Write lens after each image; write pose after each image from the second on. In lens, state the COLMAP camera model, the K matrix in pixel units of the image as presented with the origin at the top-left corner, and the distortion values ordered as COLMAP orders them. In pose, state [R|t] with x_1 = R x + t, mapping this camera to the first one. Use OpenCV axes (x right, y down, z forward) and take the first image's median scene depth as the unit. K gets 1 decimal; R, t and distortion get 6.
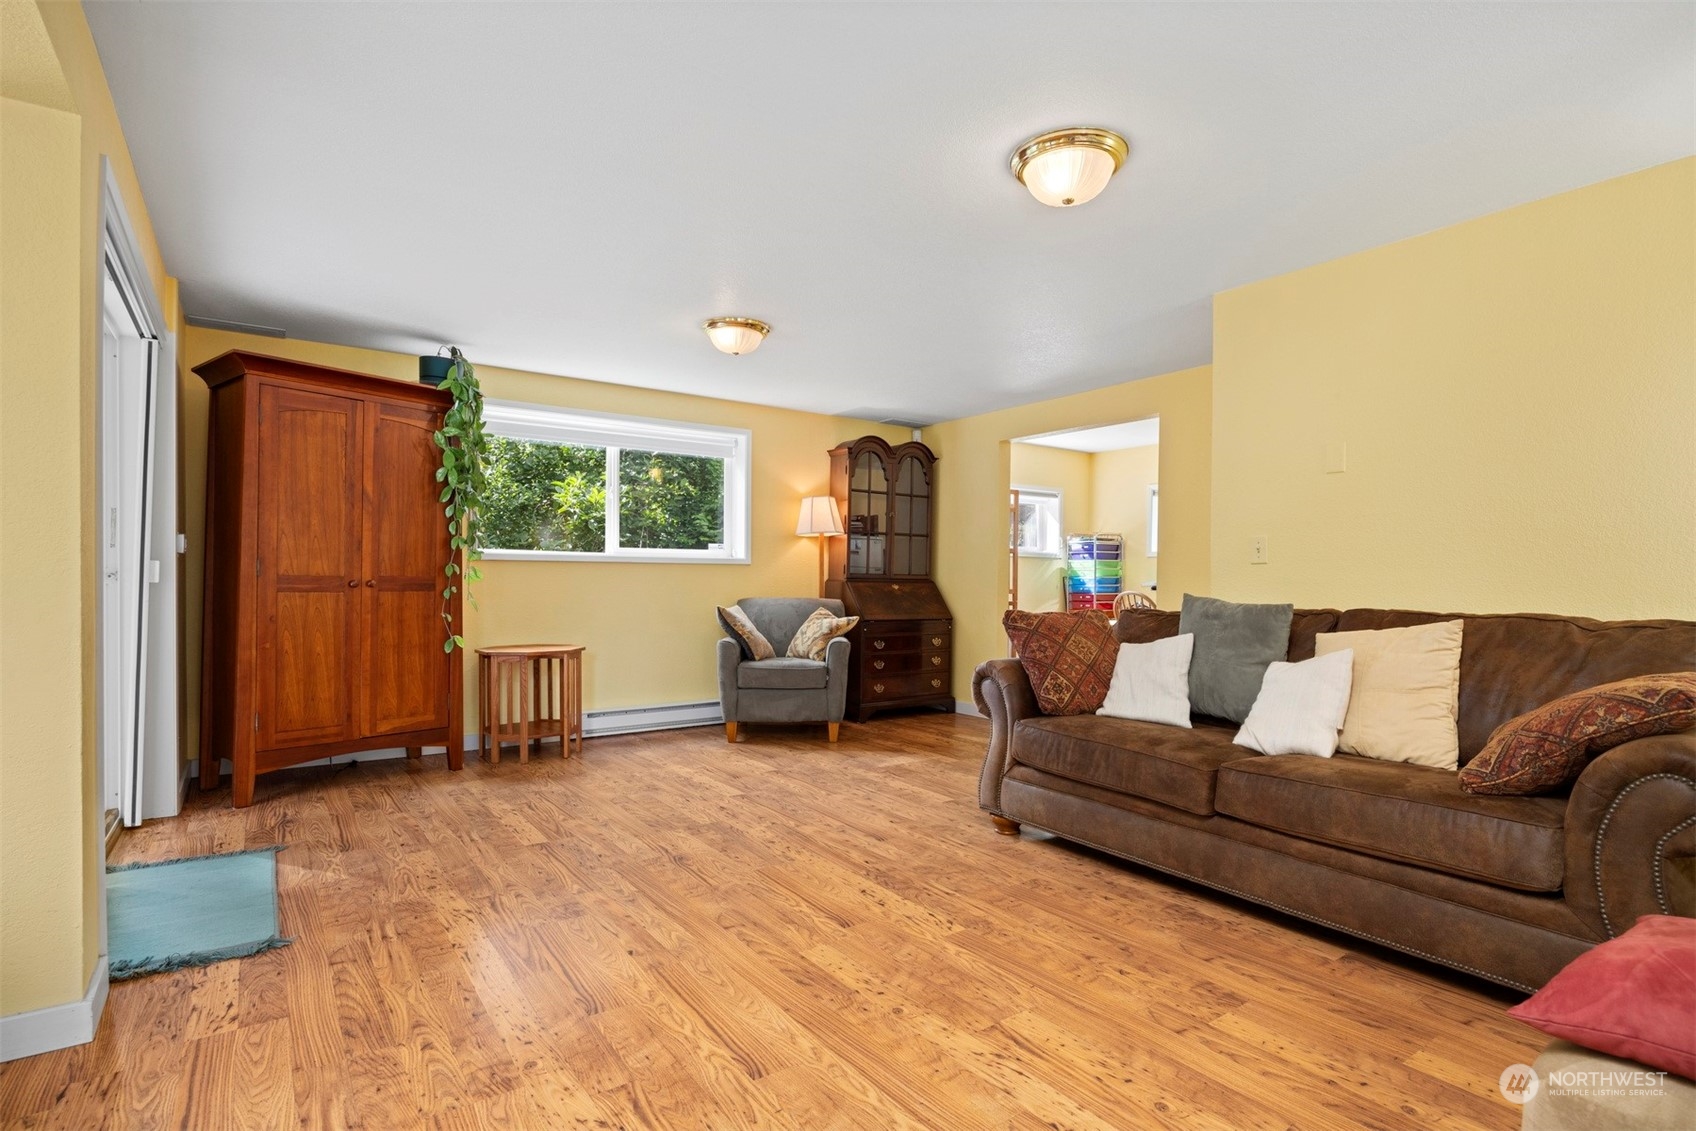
lens RADIAL K [[843.9, 0, 854.9], [0, 843.9, 571.2], [0, 0, 1]] dist [-0.012458, 0.000484]
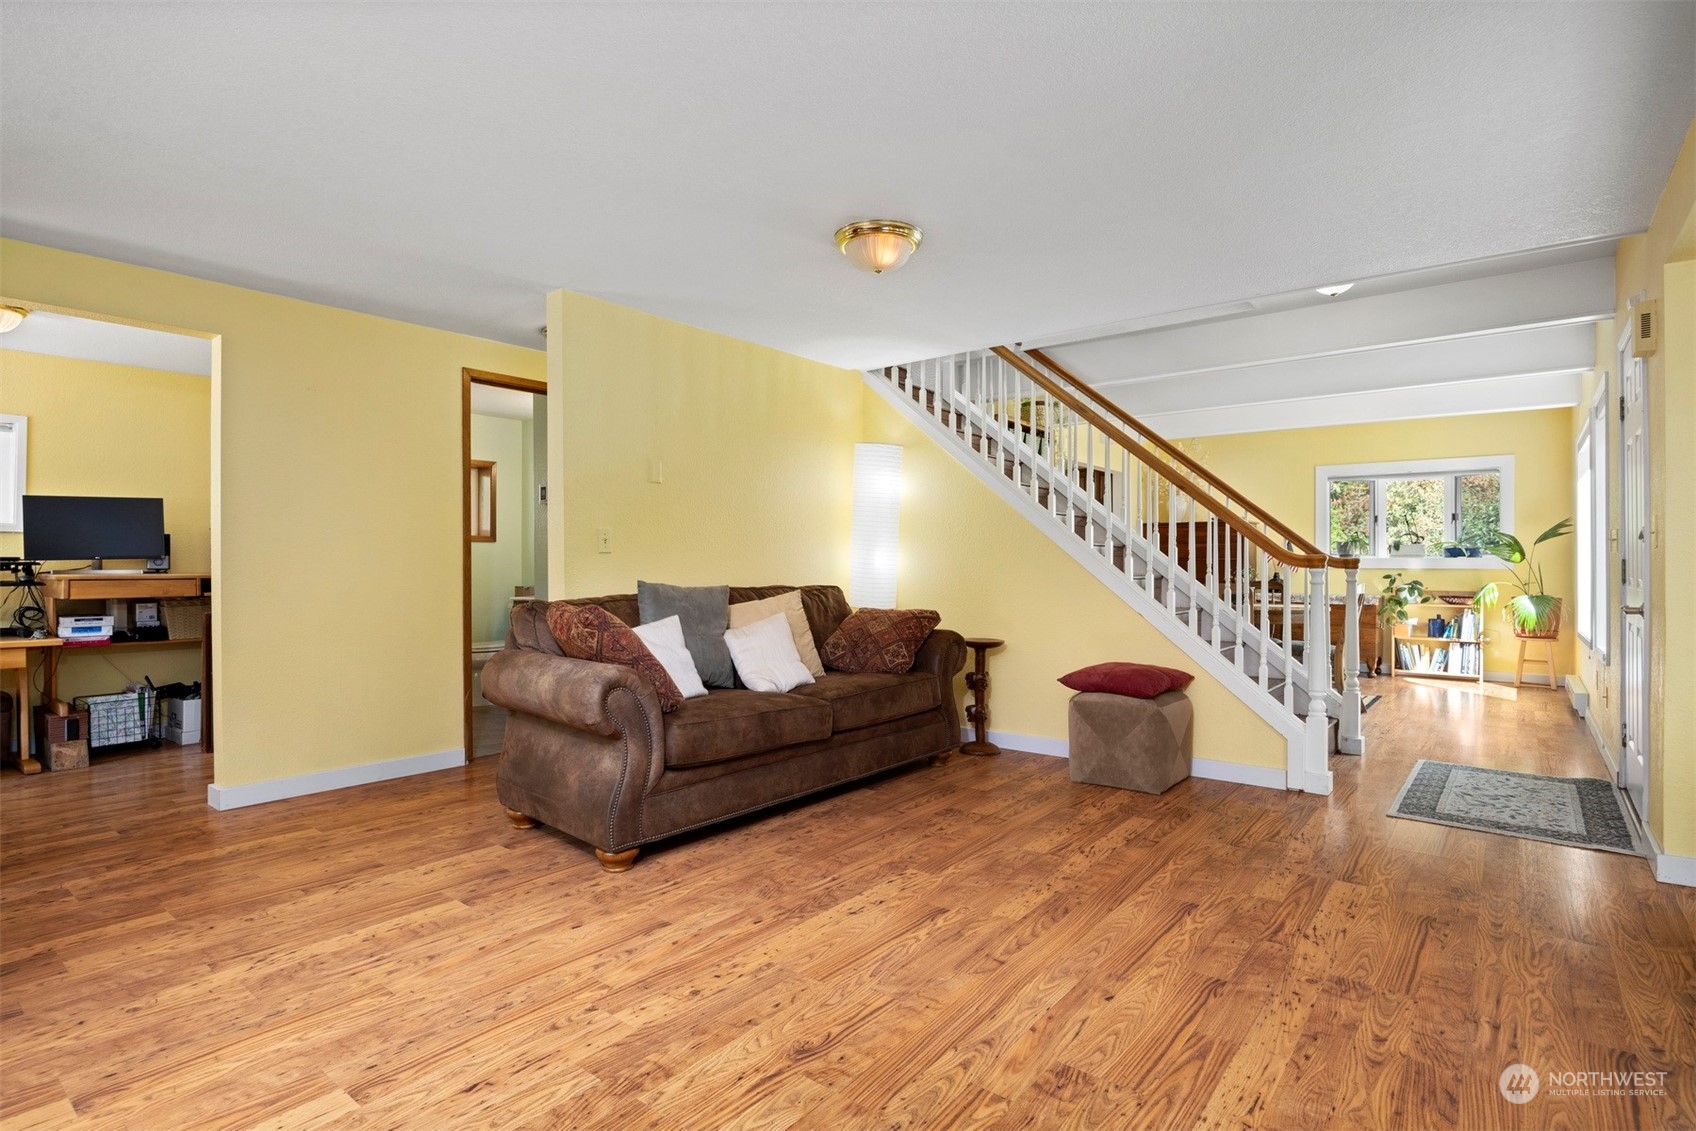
lens RADIAL K [[843.9, 0, 851.0], [0, 843.9, 562.5], [0, 0, 1]] dist [-0.012458, 0.000484]
pose [[-0.279751, -0.001627, 0.960071, -0.908977], [-0.006646, 0.999978, -0.000242, 0.002396], [-0.960050, -0.006449, -0.279756, 1.329726]]
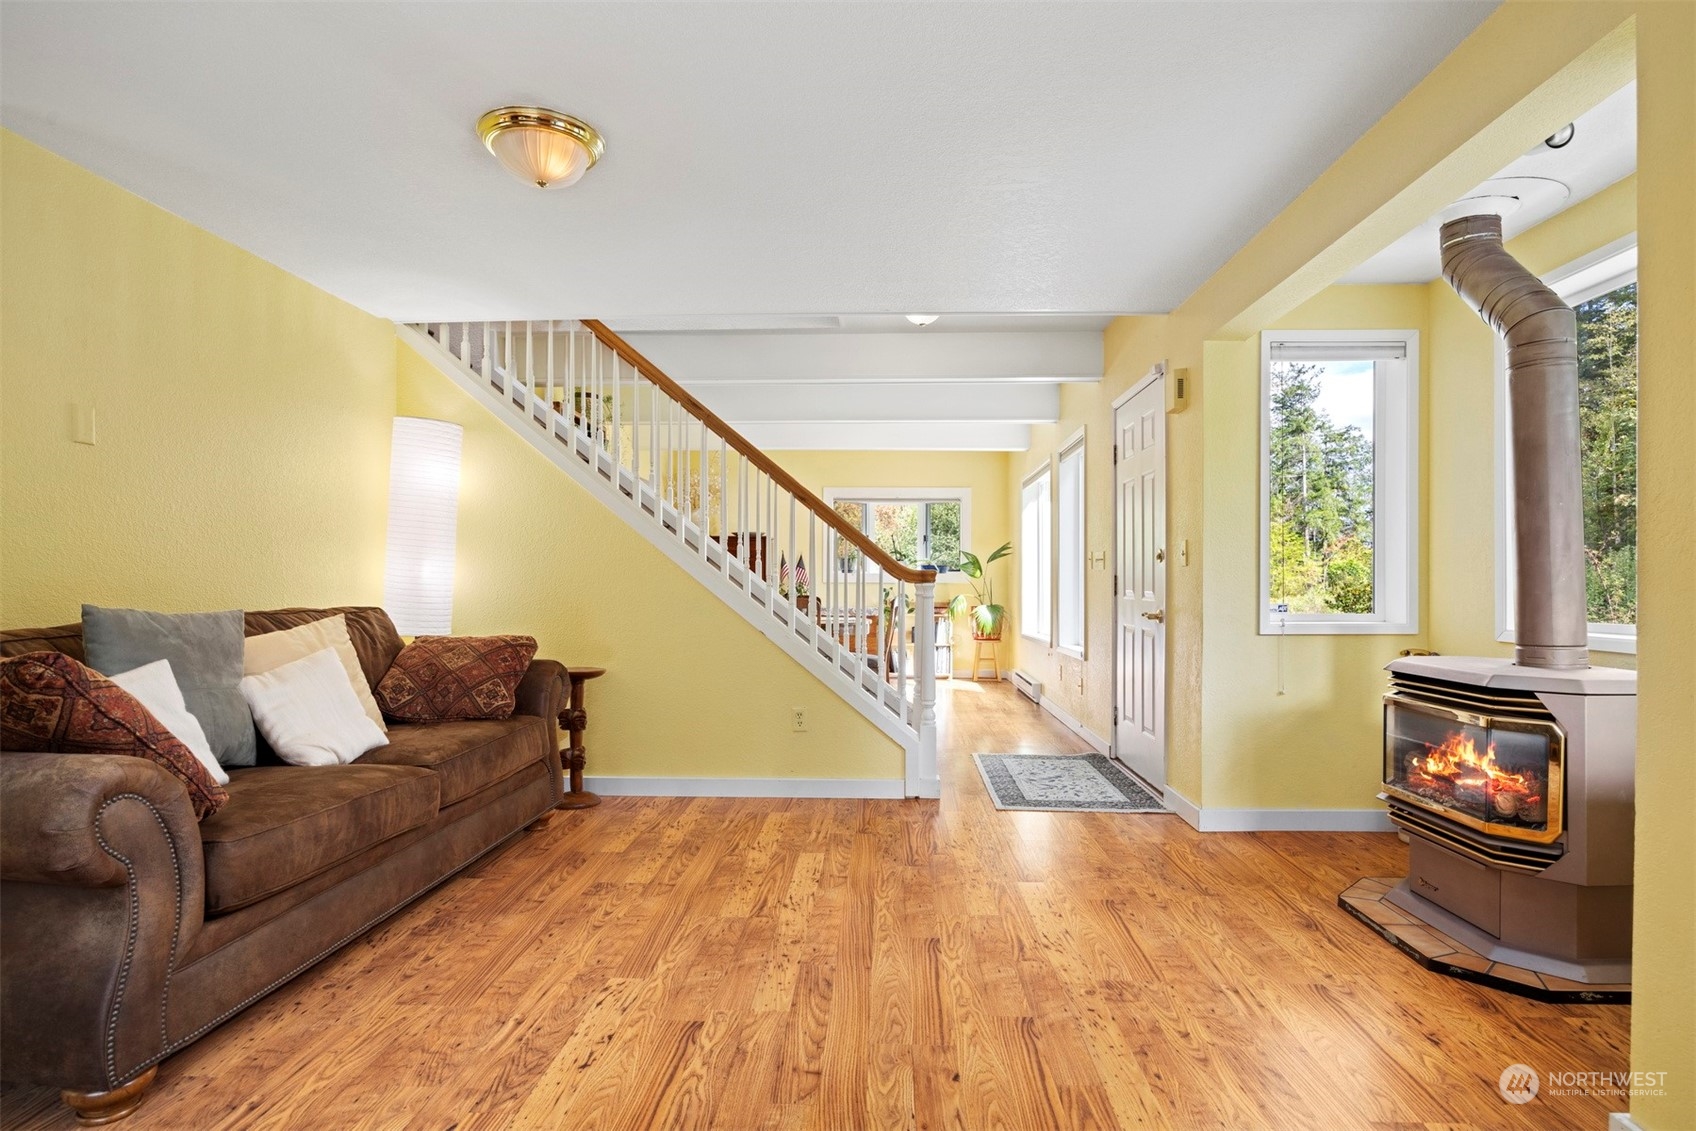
lens RADIAL K [[874.2, 0, 856.5], [0, 874.2, 582.7], [0, 0, 1]] dist [-0.013849, 0.001855]
pose [[-0.792736, -0.007582, 0.609517, -0.592574], [-0.008420, 0.999963, 0.001488, 0.005745], [-0.609506, -0.003952, -0.792771, 1.483626]]
